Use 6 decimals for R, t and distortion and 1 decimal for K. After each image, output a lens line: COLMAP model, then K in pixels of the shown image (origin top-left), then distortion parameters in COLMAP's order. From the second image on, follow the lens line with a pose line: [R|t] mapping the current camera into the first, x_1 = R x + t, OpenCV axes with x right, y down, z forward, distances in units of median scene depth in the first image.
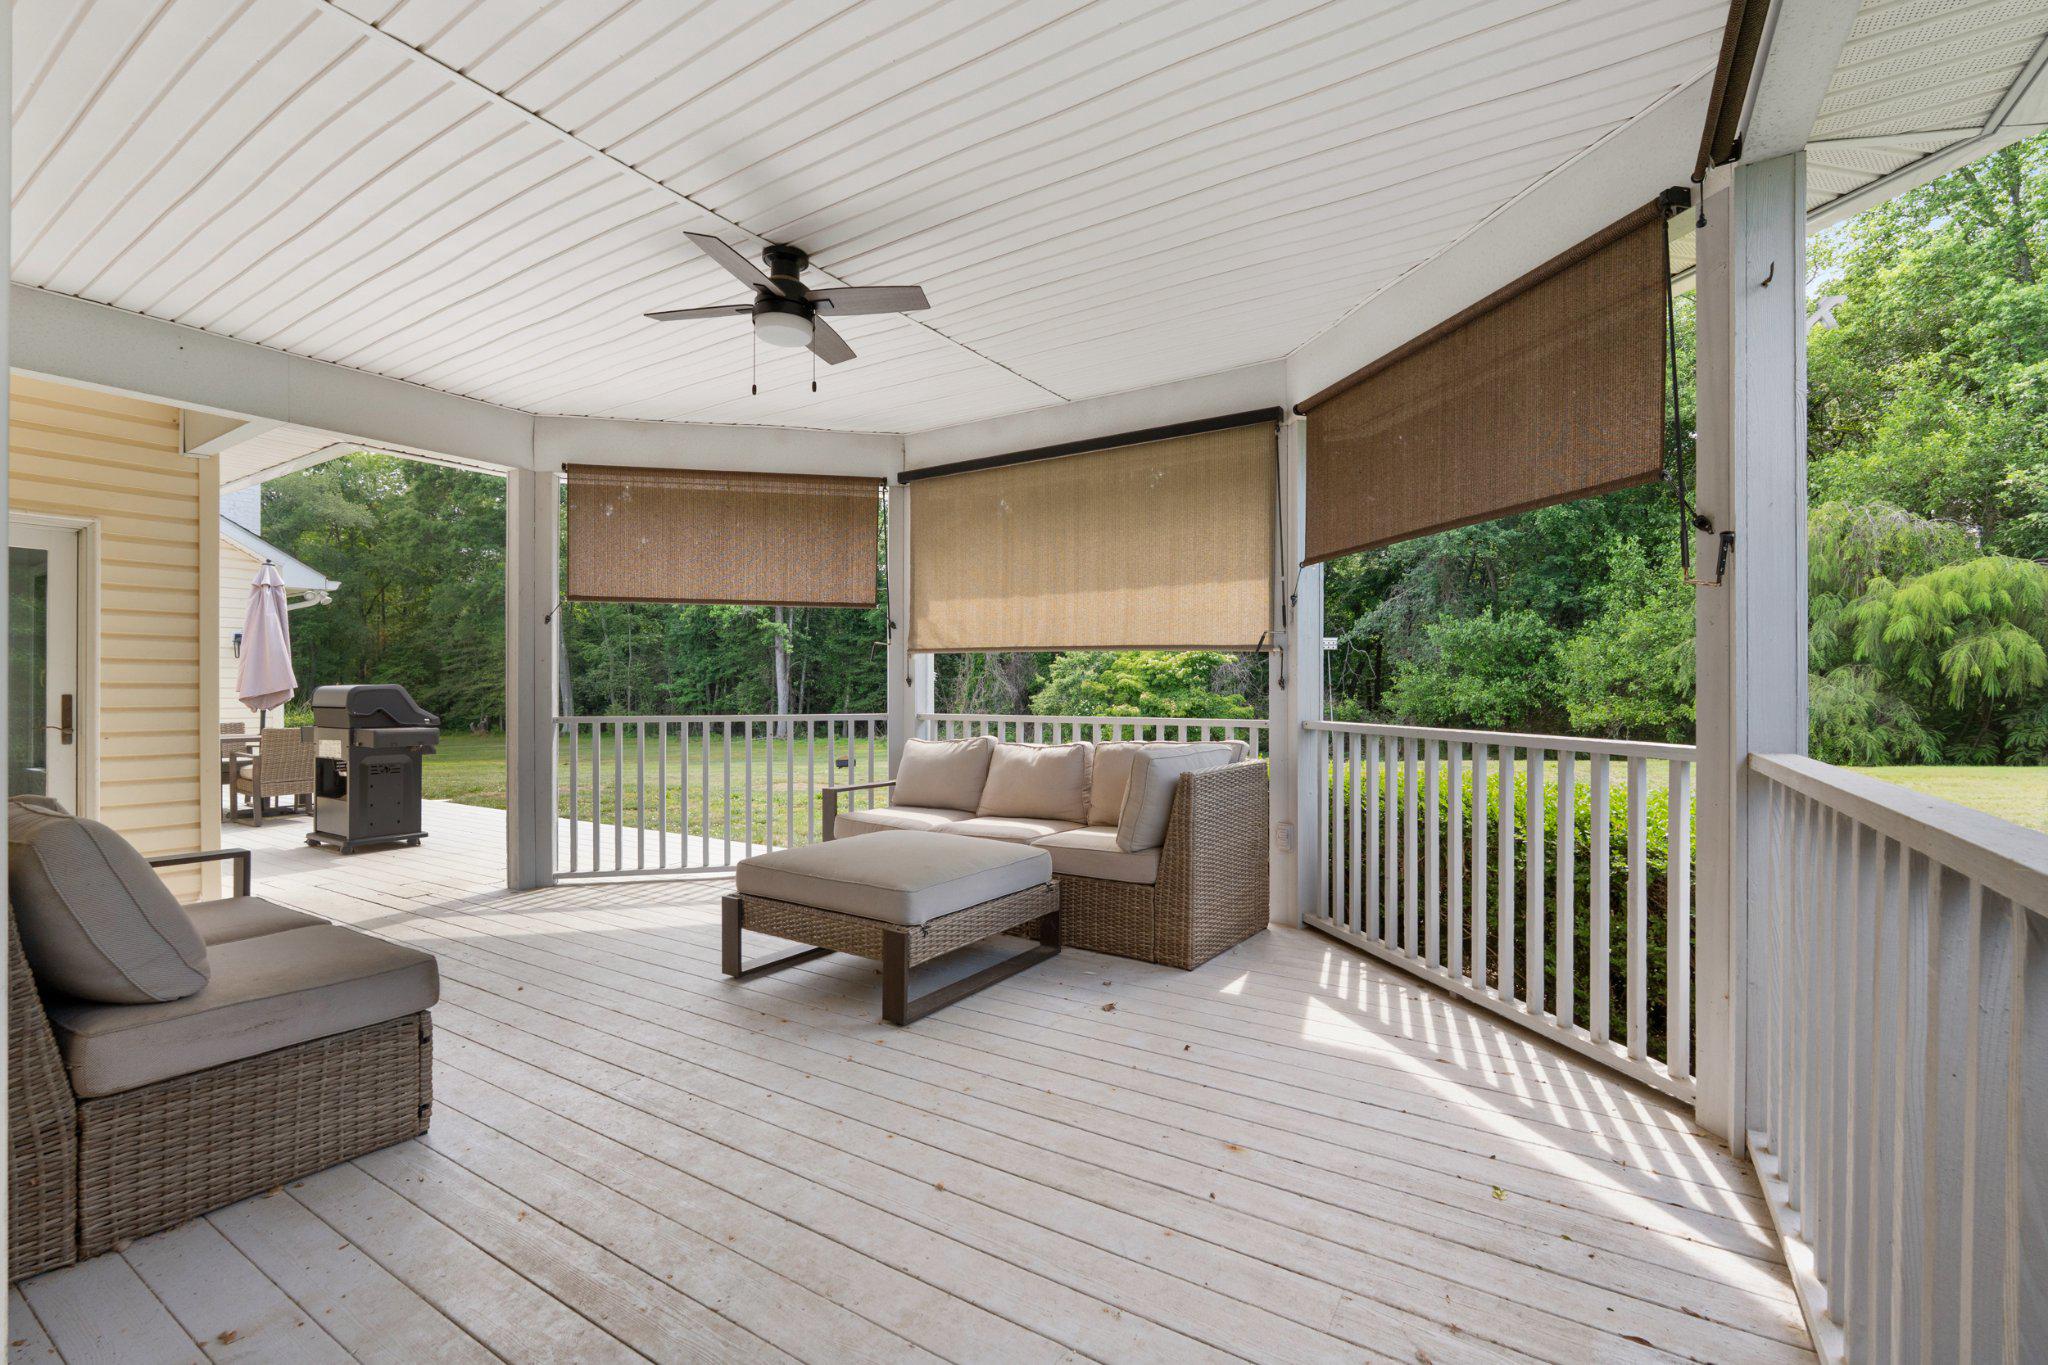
lens RADIAL K [[892.4, 0, 1023.5], [0, 892.4, 696.8], [0, 0, 1]] dist [-0.008460, -0.000591]
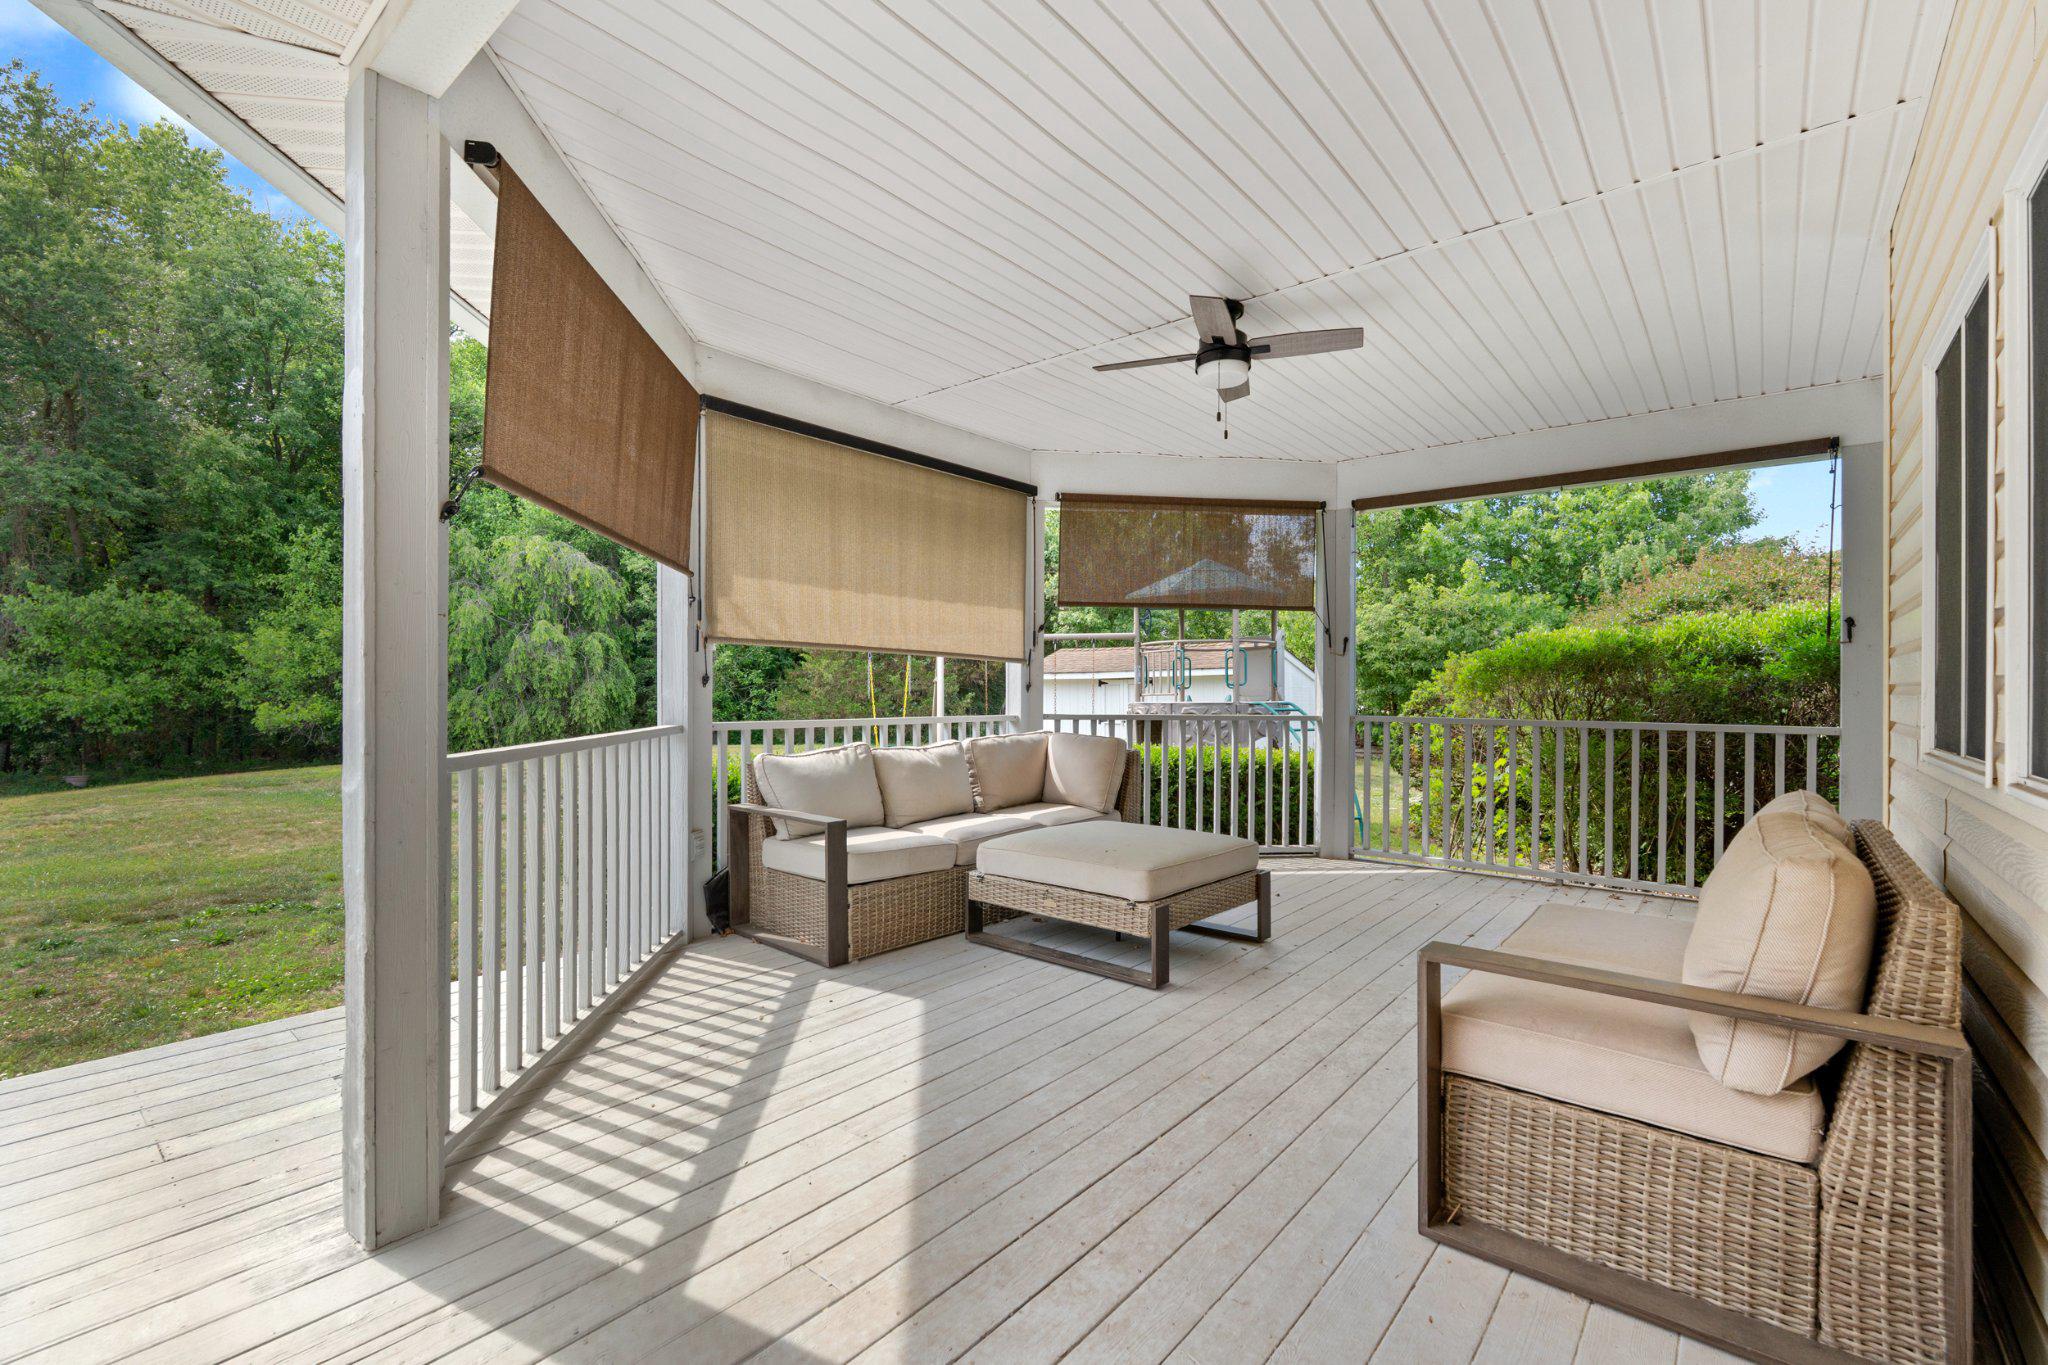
lens RADIAL K [[892.4, 0, 1023.1], [0, 892.4, 693.9], [0, 0, 1]] dist [-0.008460, -0.000591]
pose [[0.122359, 0.000729, 0.992486, -0.917117], [0.001079, 0.999999, -0.000867, -0.003681], [-0.992485, 0.001177, 0.122359, 0.717718]]
